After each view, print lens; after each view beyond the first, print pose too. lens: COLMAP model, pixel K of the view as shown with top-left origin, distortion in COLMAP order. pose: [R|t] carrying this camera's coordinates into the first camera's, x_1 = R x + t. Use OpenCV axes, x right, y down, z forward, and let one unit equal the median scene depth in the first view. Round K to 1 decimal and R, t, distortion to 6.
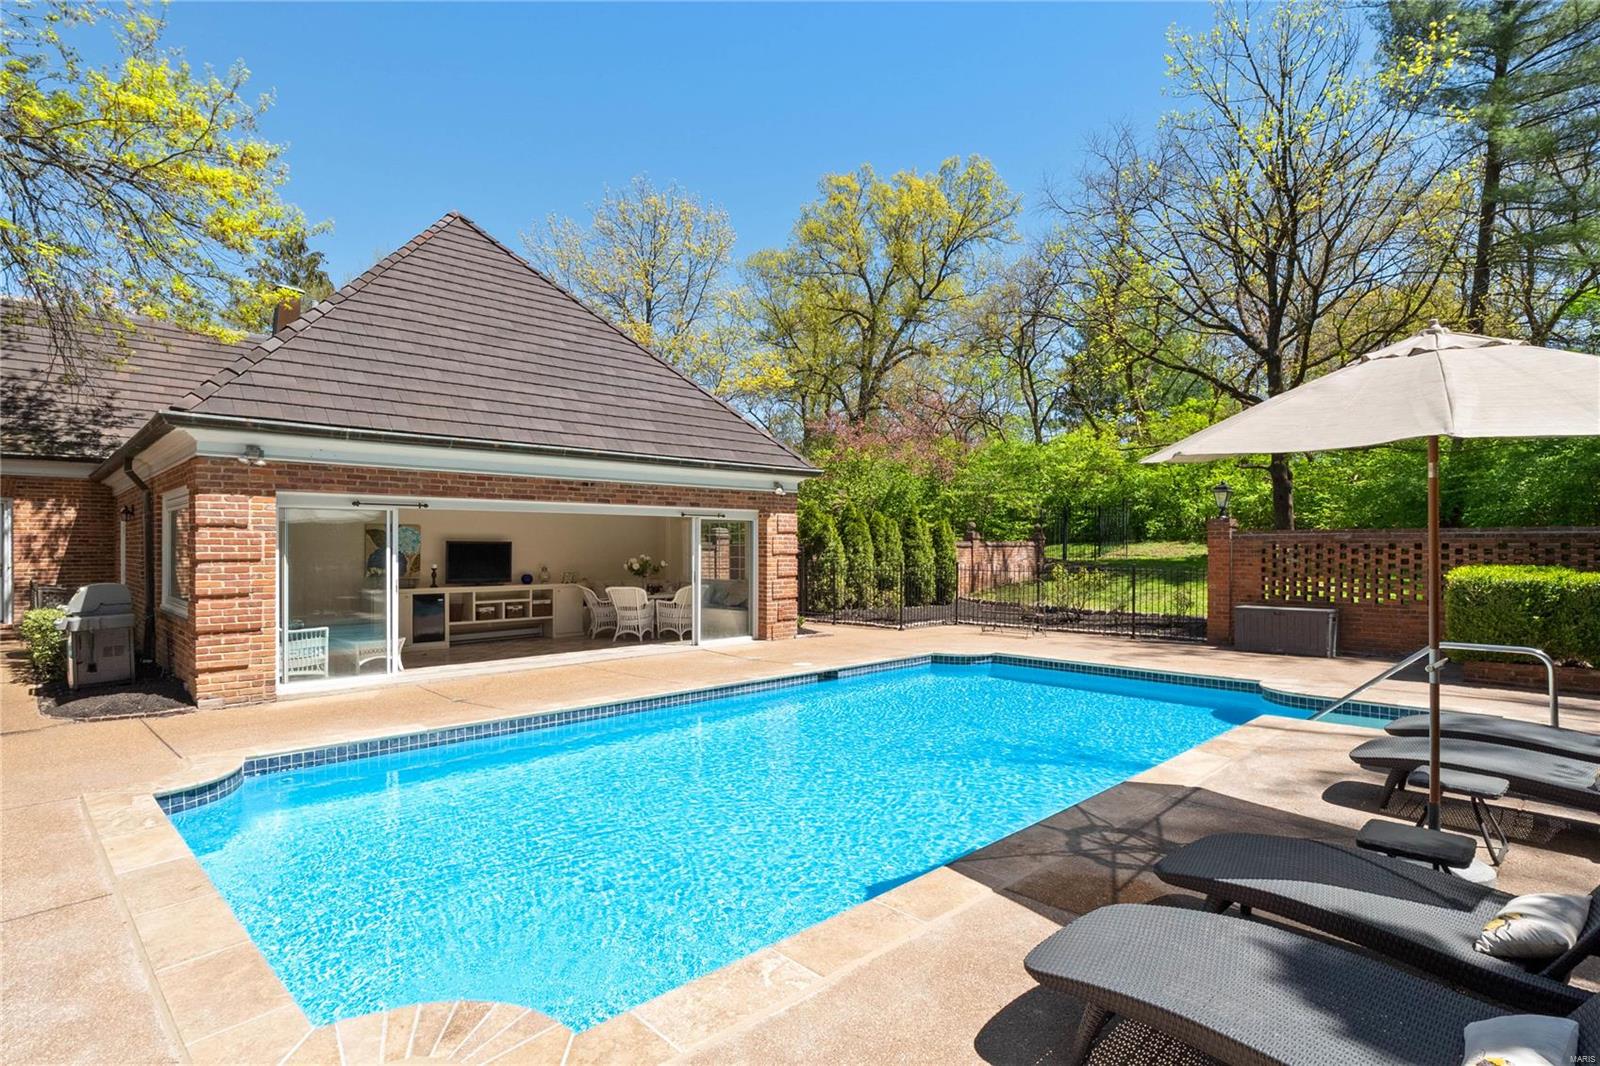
lens RADIAL K [[809.6, 0, 796.8], [0, 809.6, 541.1], [0, 0, 1]] dist [0.001430, 0.000038]
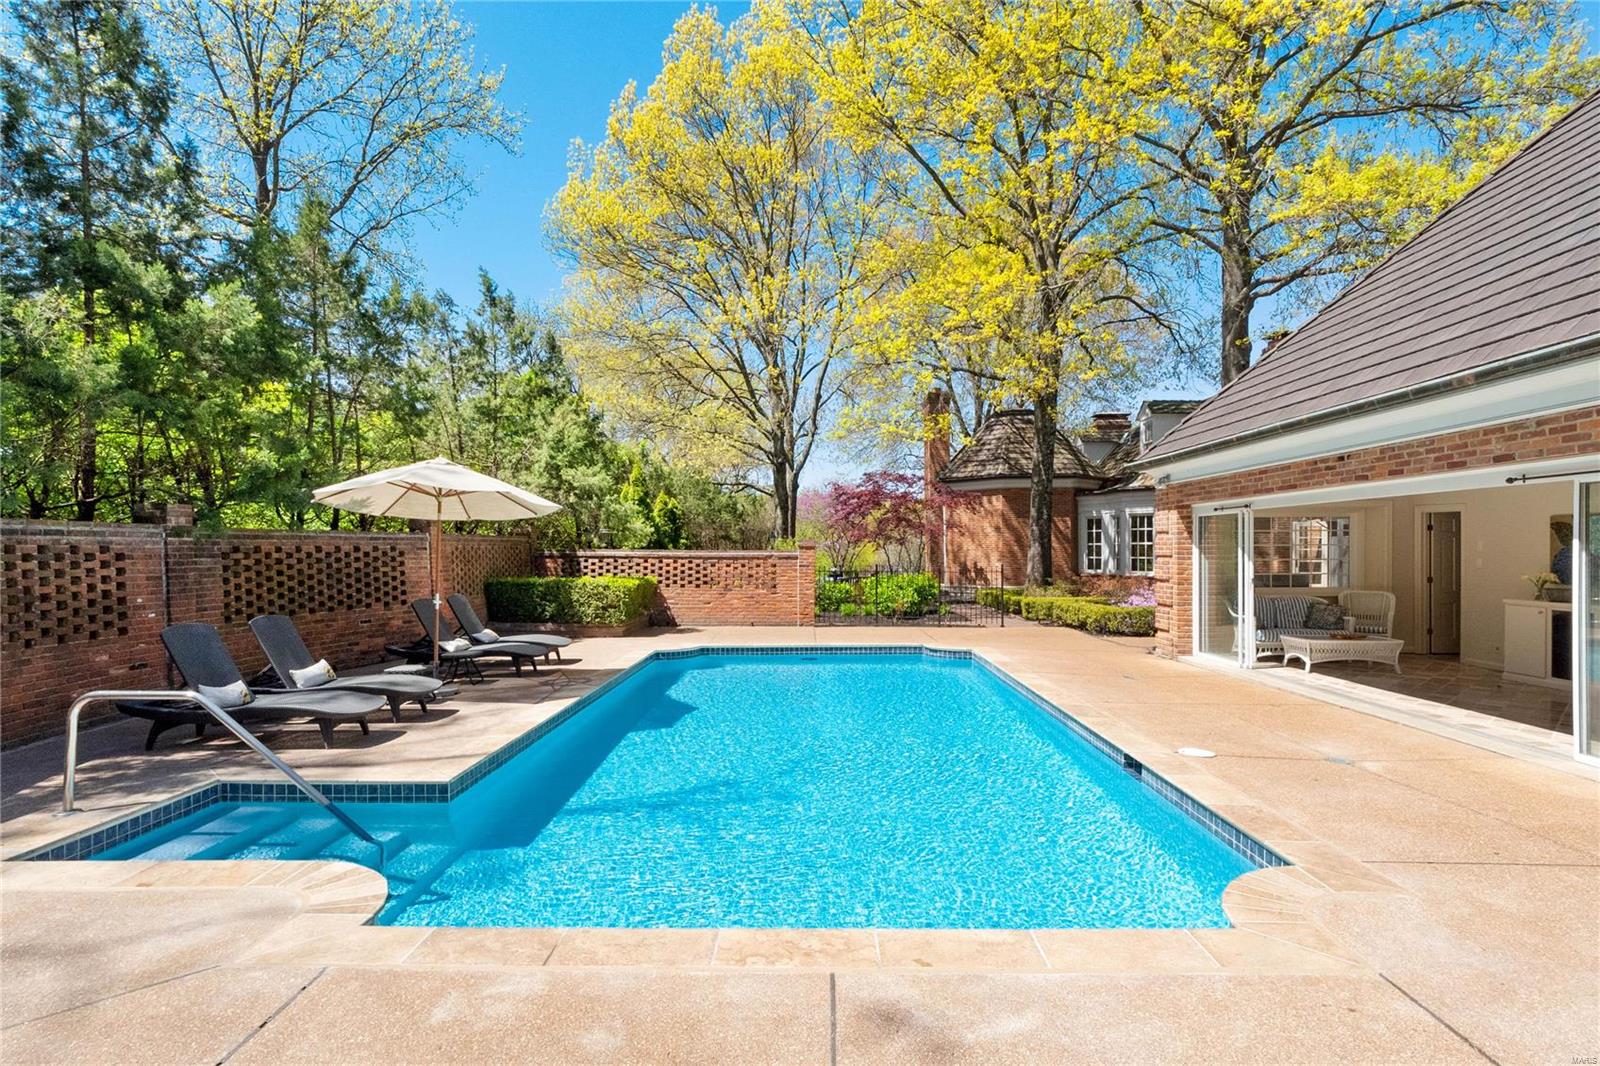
lens RADIAL K [[809.6, 0, 799.5], [0, 809.6, 541.8], [0, 0, 1]] dist [0.001430, 0.000038]
pose [[-0.720641, -0.001433, -0.693307, 0.576049], [0.009982, 0.999873, -0.012443, 0.007068], [0.693237, -0.015888, -0.720535, 1.181999]]
